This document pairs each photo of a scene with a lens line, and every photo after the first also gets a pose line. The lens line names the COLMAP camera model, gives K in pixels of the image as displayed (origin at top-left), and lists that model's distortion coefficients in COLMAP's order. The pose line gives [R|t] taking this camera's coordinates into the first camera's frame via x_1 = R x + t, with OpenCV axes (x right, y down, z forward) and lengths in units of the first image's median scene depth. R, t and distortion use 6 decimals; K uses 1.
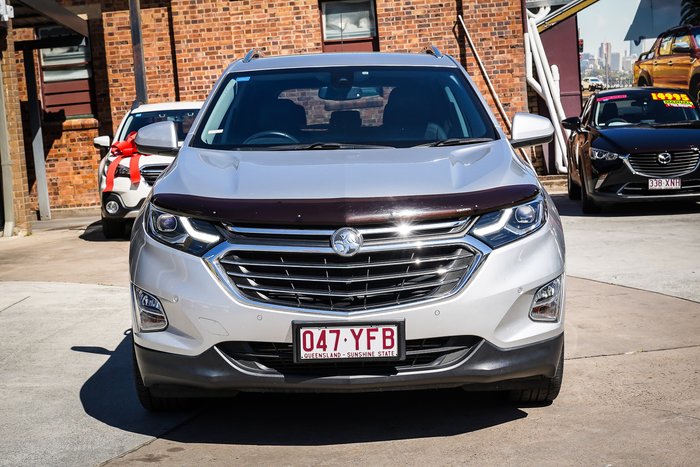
lens RADIAL K [[1202.9, 0, 350.0], [0, 1202.9, 233.5], [0, 0, 1]] dist [-0.034731, 0.066262]
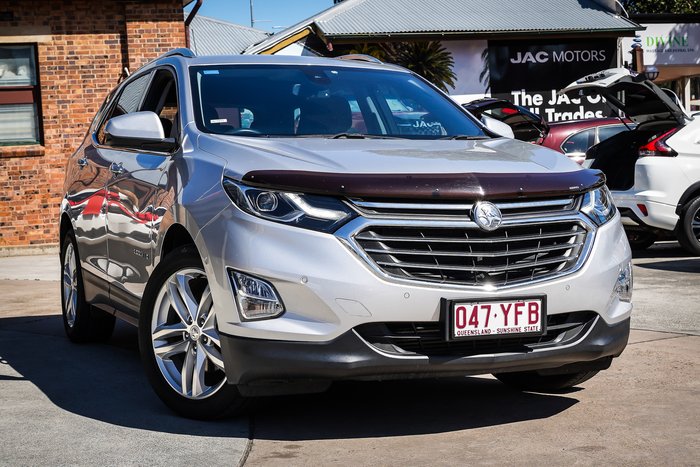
lens RADIAL K [[1202.9, 0, 350.0], [0, 1202.9, 233.5], [0, 0, 1]] dist [-0.034731, 0.066262]
pose [[0.926115, 0.004450, 0.377214, -0.460667], [0.020551, 0.997851, -0.062225, 0.077603], [-0.376680, 0.065380, 0.924033, 0.140750]]
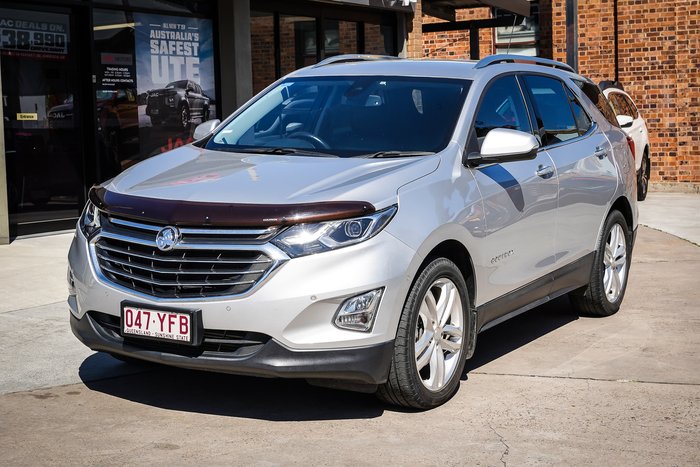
lens RADIAL K [[1202.9, 0, 350.0], [0, 1202.9, 233.5], [0, 0, 1]] dist [-0.034731, 0.066262]
pose [[0.868536, 0.094916, -0.486452, 0.699303], [-0.080819, 0.995477, 0.049938, -0.068528], [0.488992, -0.004059, 0.872279, 0.068391]]
